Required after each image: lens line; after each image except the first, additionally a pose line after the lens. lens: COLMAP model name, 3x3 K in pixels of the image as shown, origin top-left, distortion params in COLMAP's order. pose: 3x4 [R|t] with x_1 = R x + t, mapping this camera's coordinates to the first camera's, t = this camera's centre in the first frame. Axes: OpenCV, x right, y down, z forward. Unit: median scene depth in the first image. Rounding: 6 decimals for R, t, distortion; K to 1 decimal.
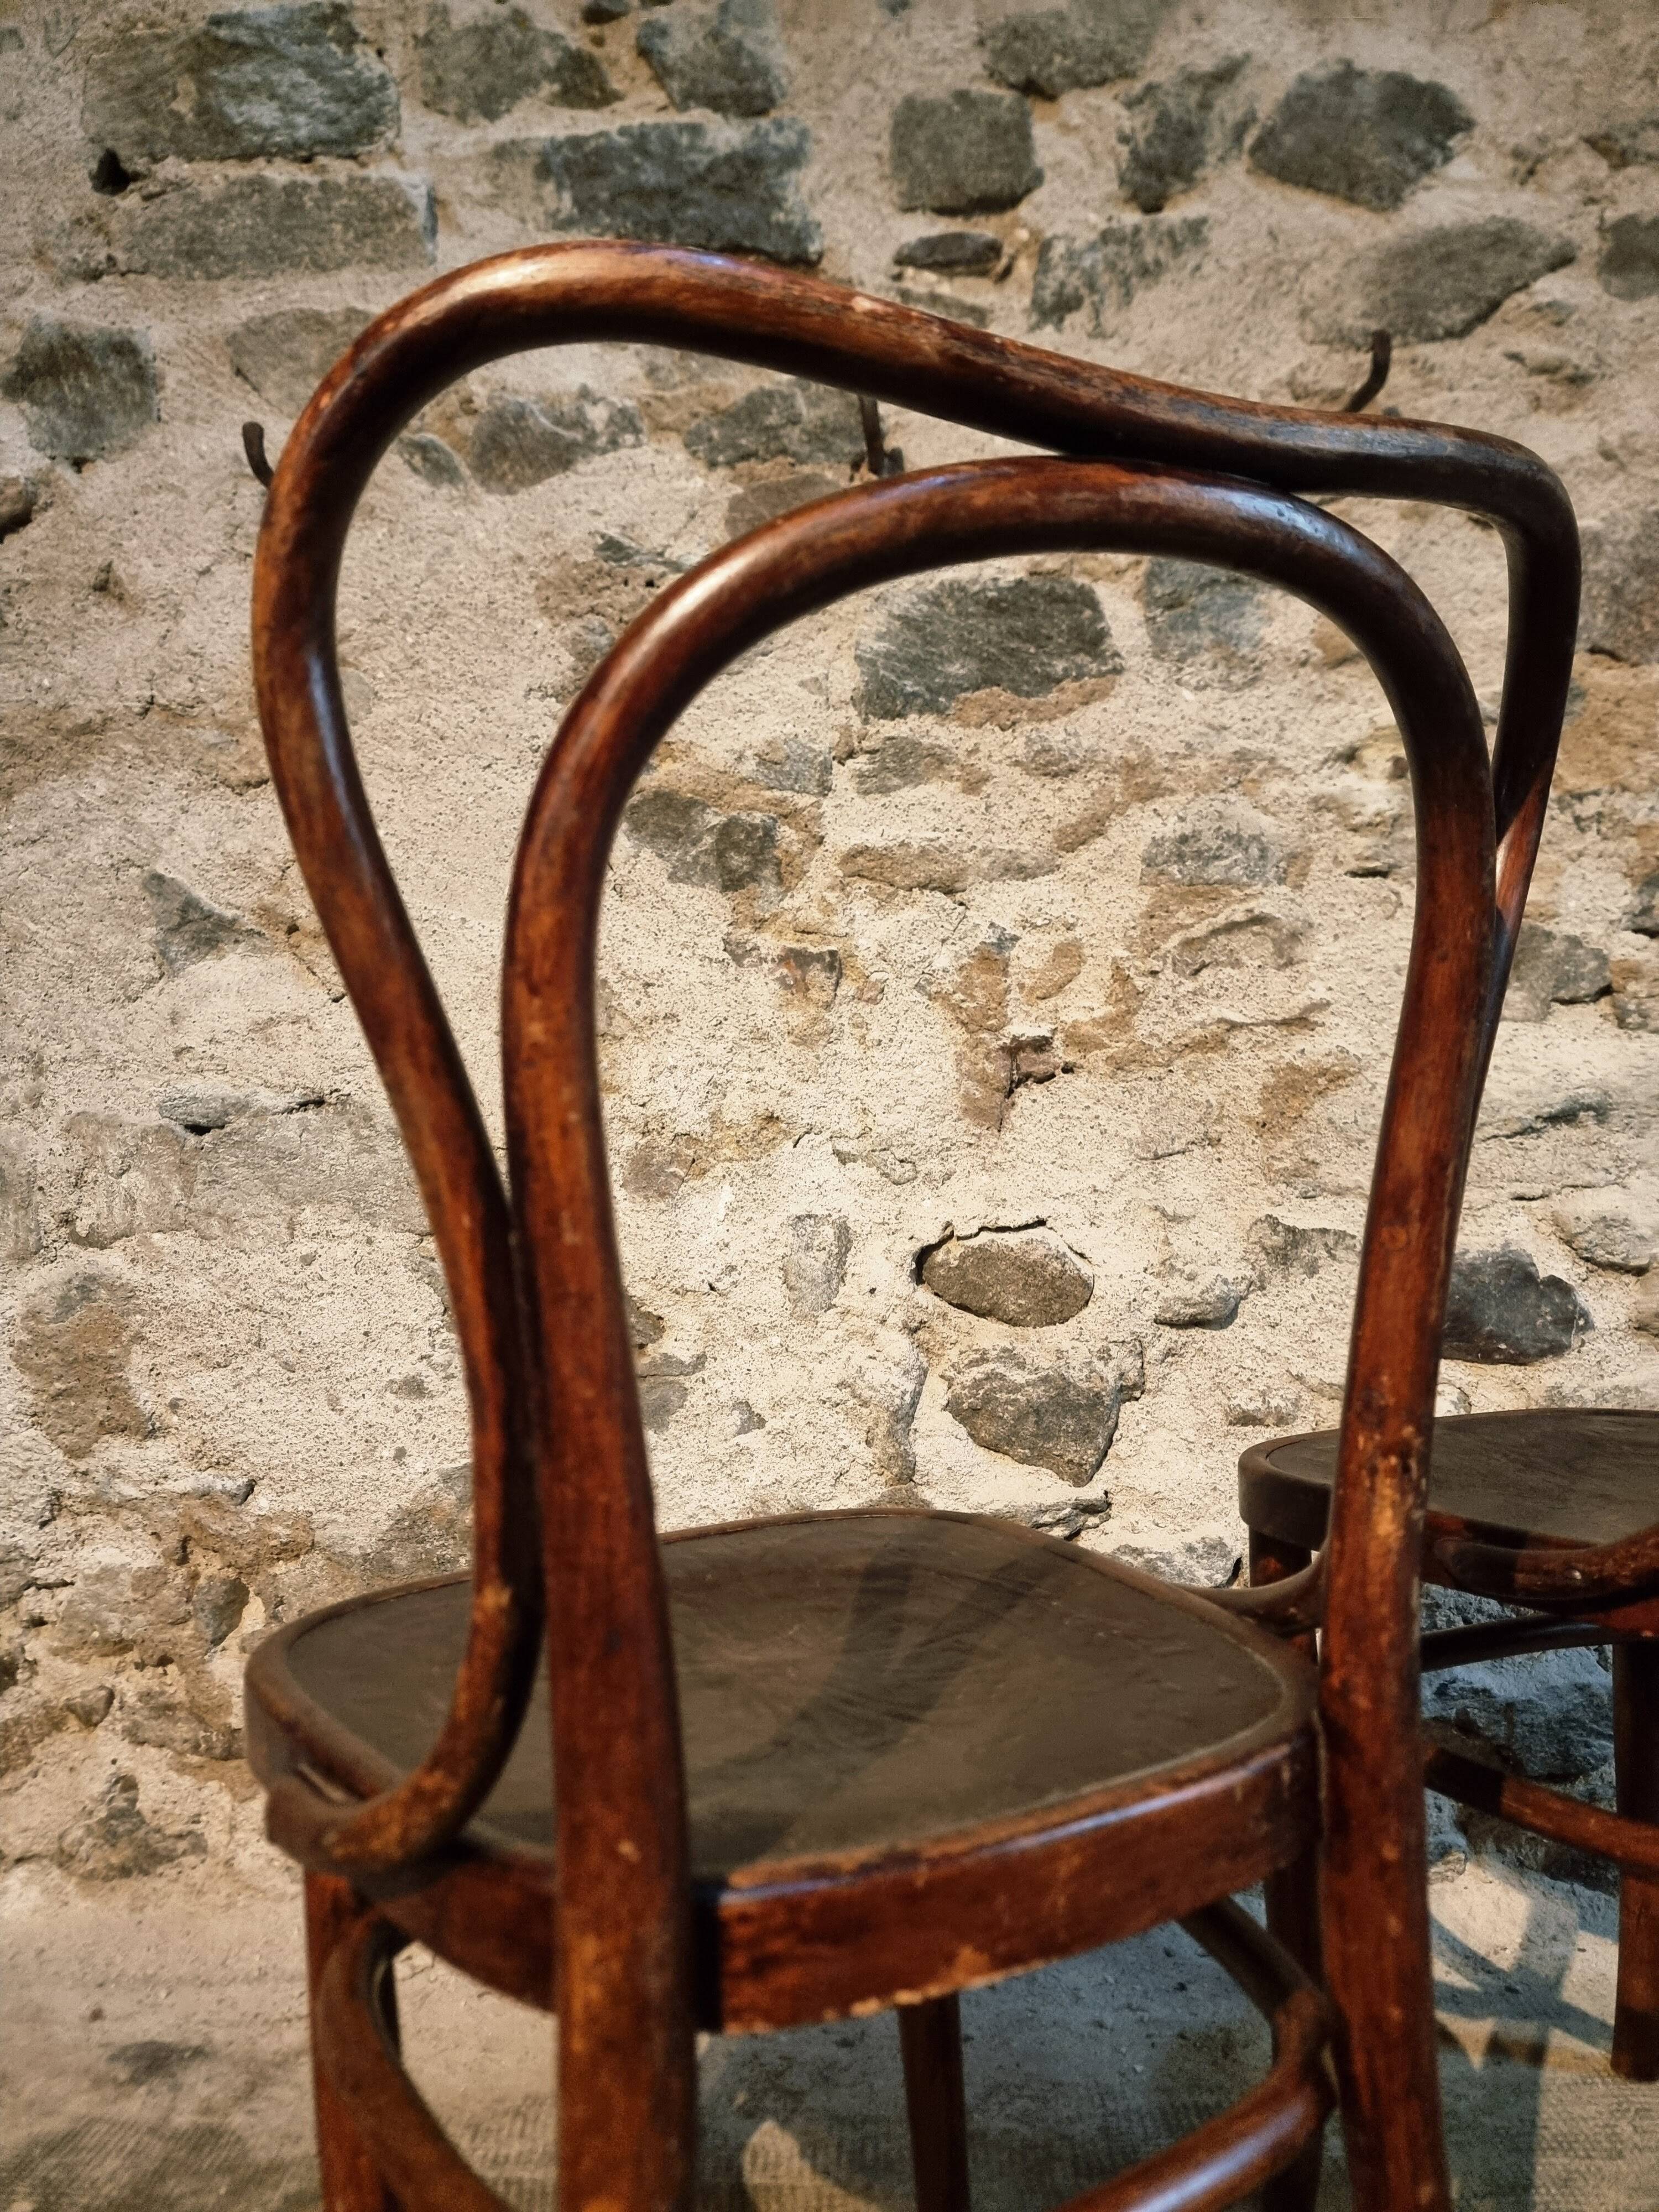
lens RADIAL K [[1536.6, 0, 813.1], [0, 1536.6, 1104.6], [0, 0, 1]] dist [0.070330, -0.068253]
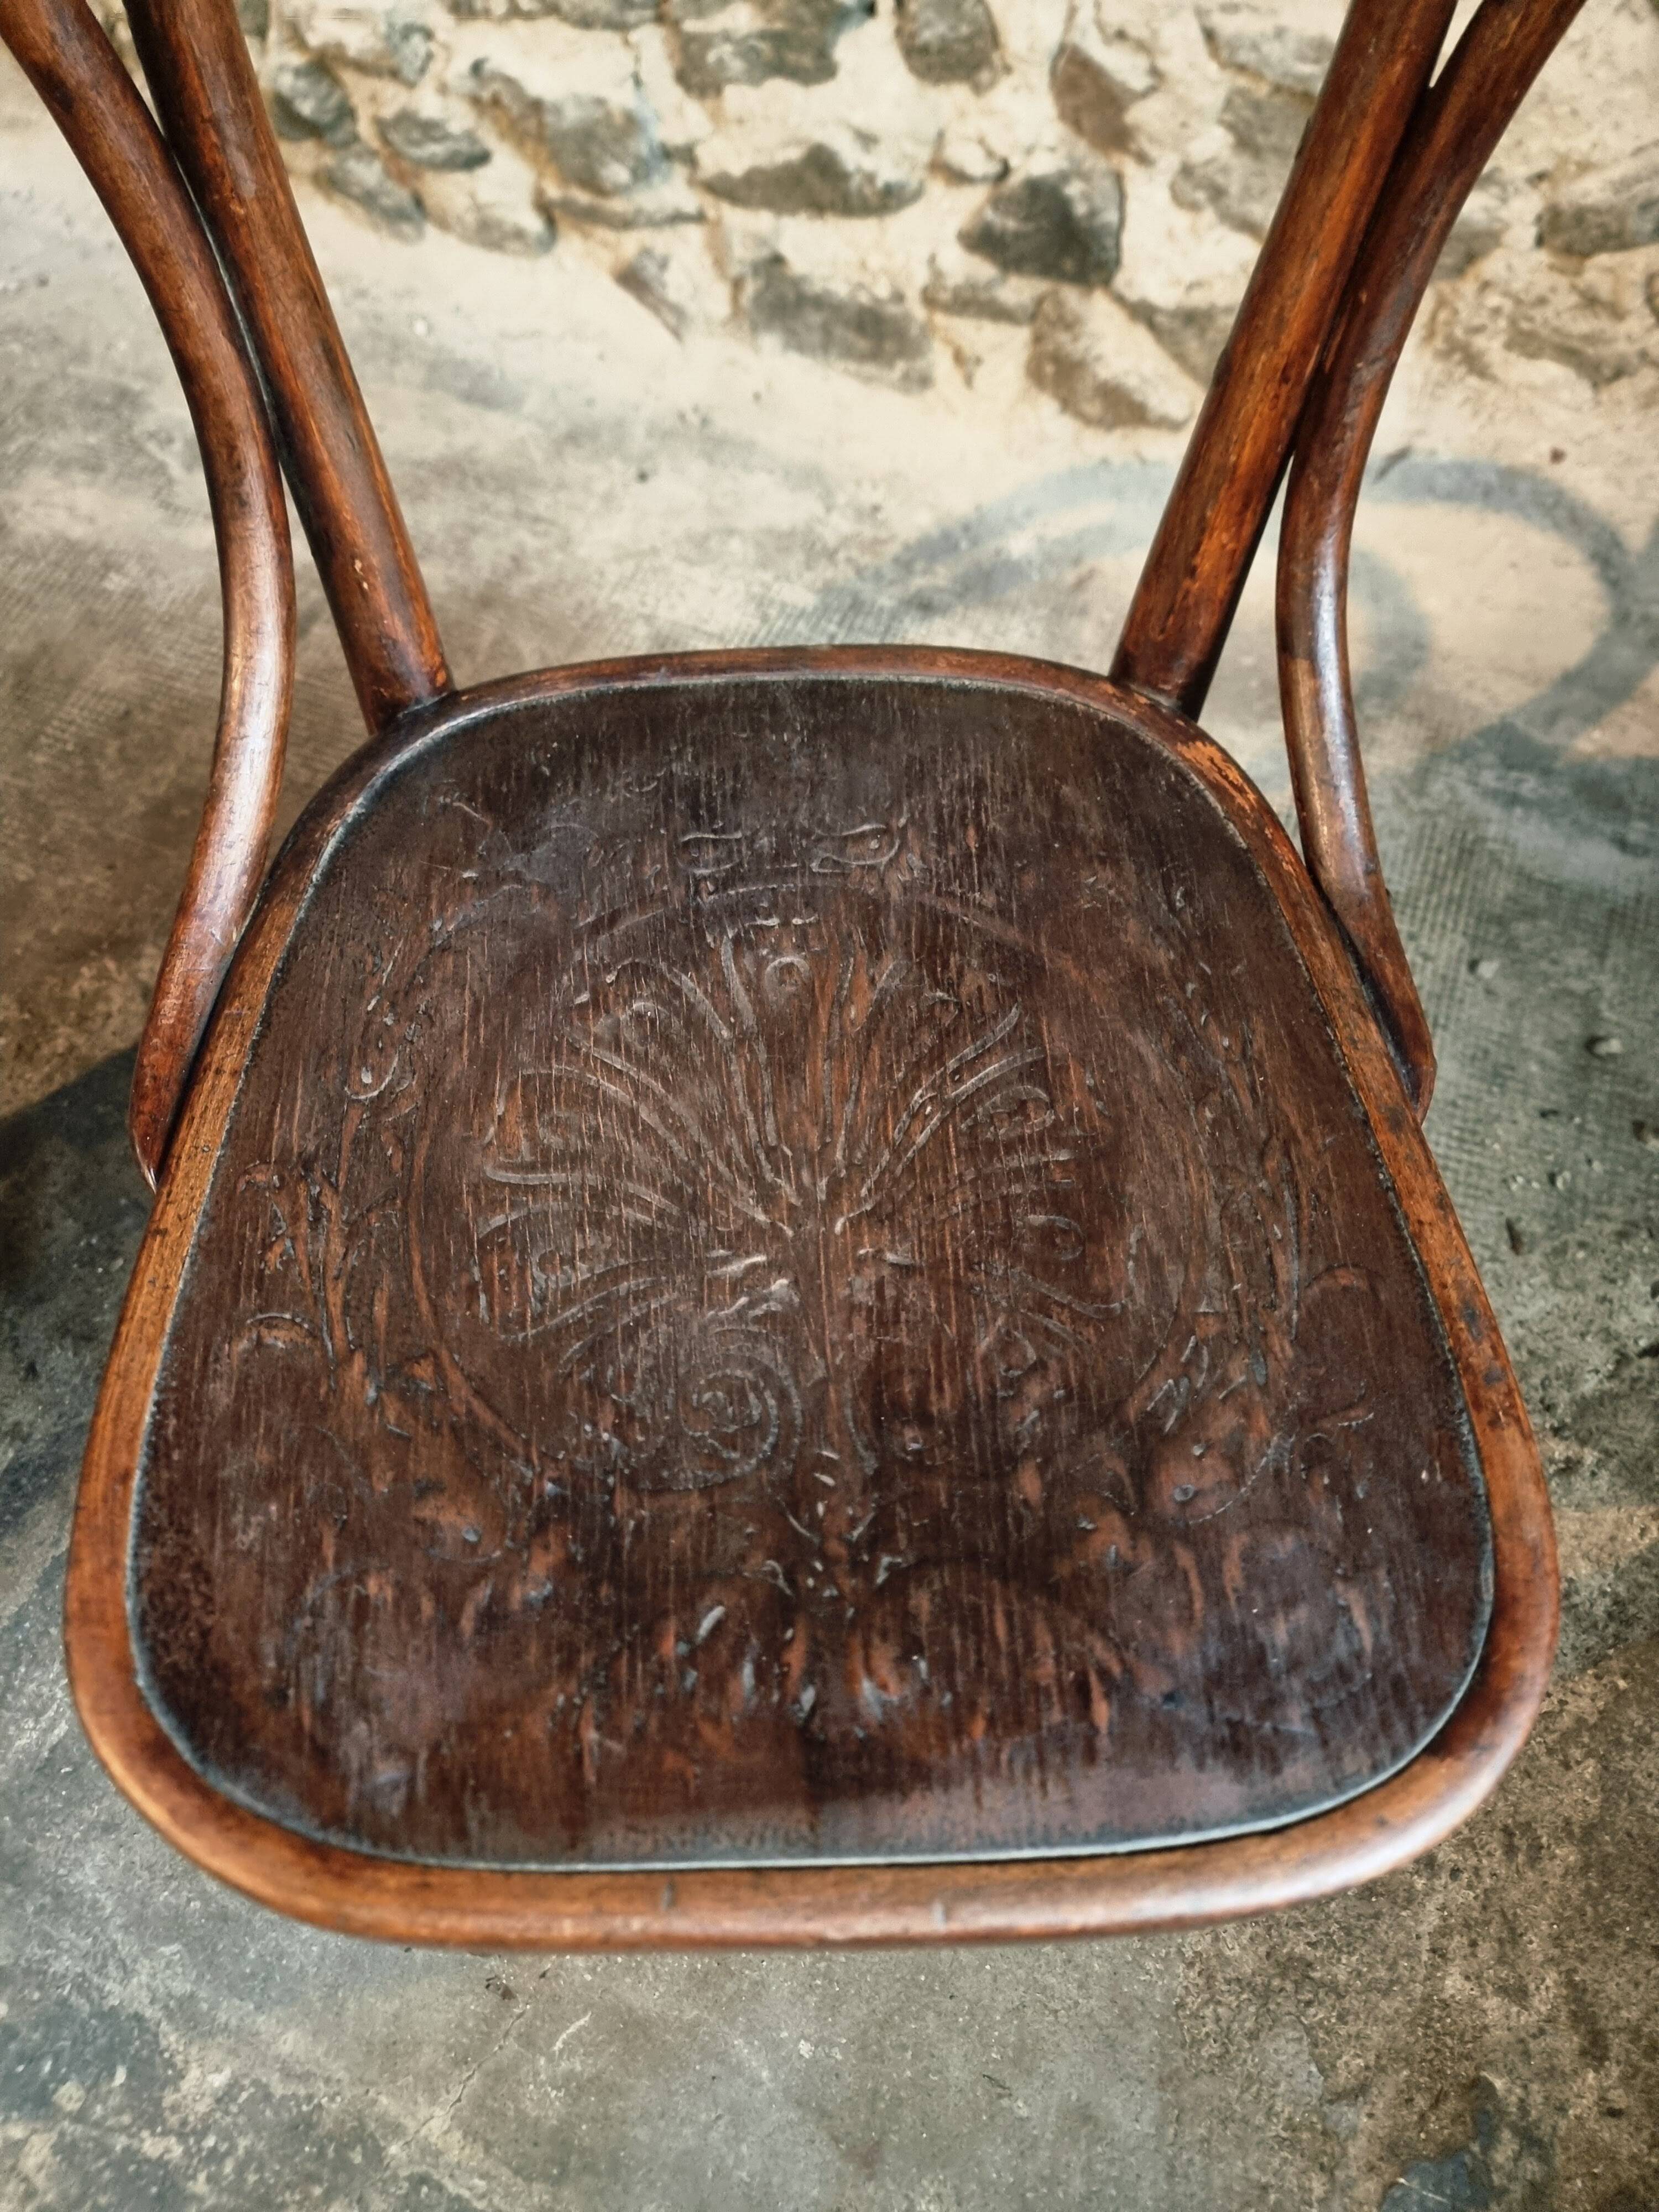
lens RADIAL K [[1570.6, 0, 789.7], [0, 1570.6, 1129.7], [0, 0, 1]] dist [0.038345, -0.041417]
pose [[0.927696, 0.343983, -0.145105, 0.860370], [-0.013617, 0.419589, 0.907612, -0.192052], [0.373088, -0.840012, 0.393935, 0.172616]]
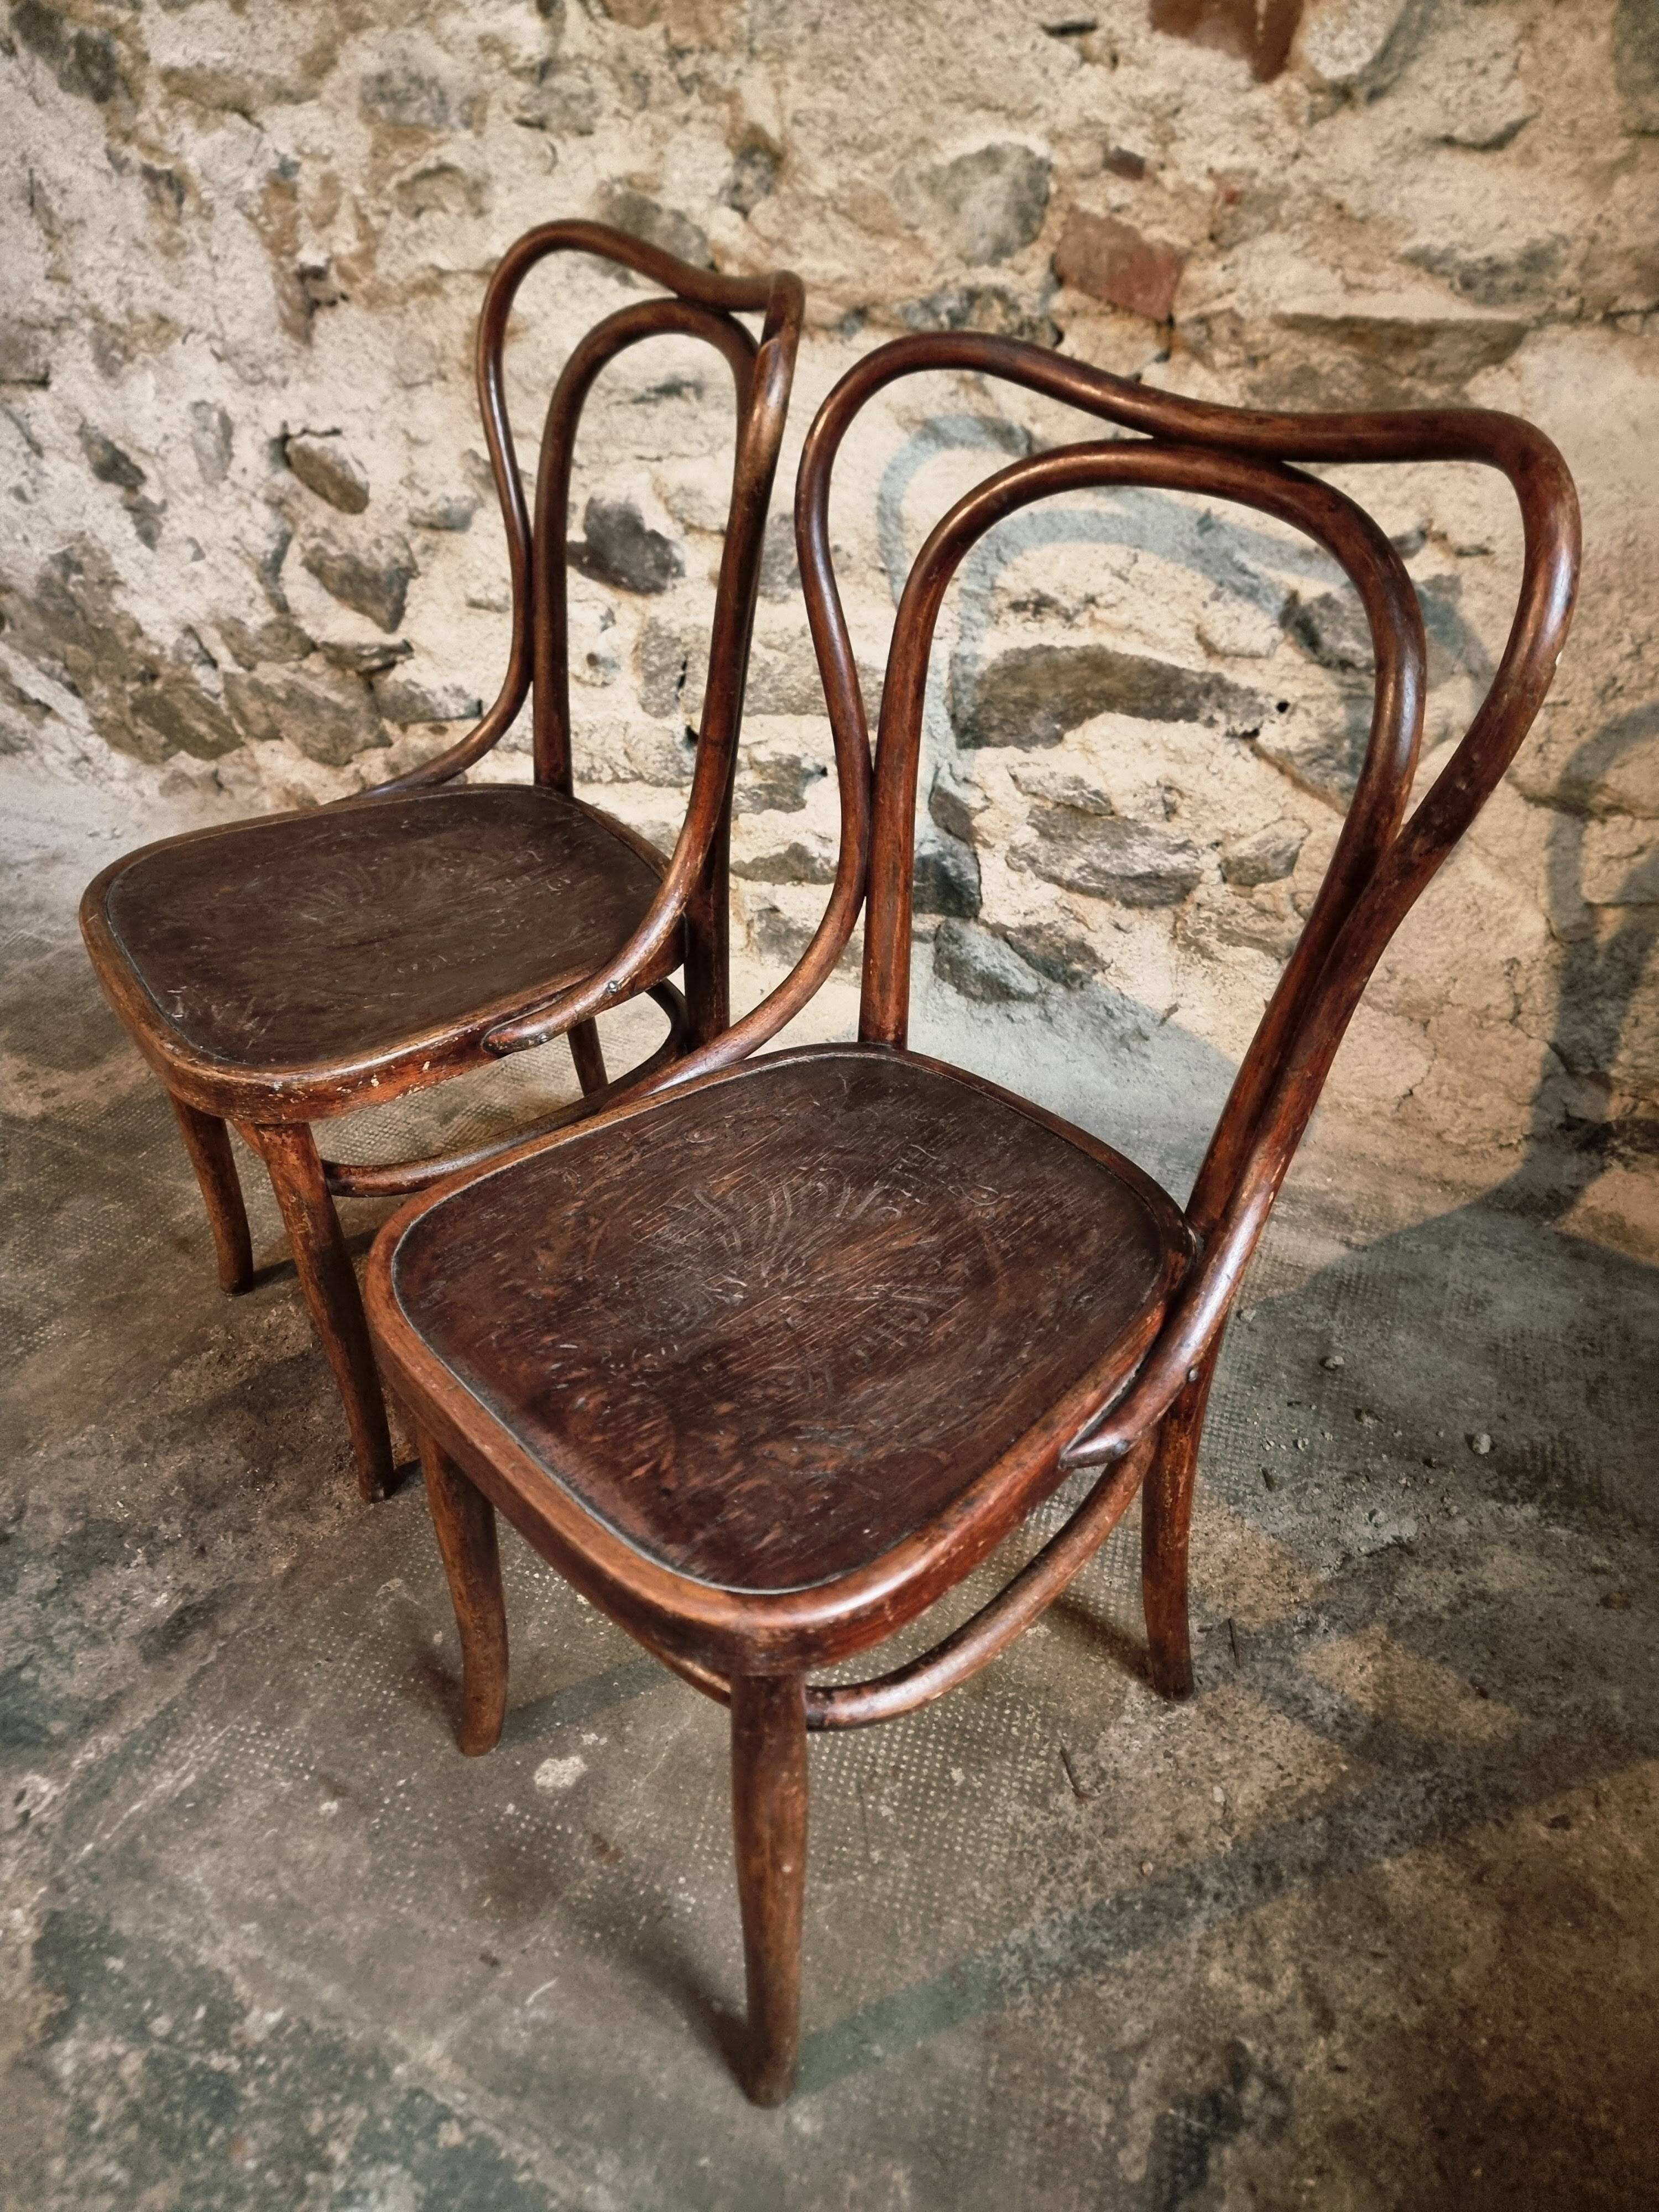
lens RADIAL K [[1536.6, 0, 813.5], [0, 1536.6, 1136.5], [0, 0, 1]] dist [0.070330, -0.068253]
pose [[0.917386, 0.253351, -0.306945, 1.055654], [0.010045, 0.756239, 0.654218, -0.326505], [0.397871, -0.603254, 0.691219, -0.114227]]
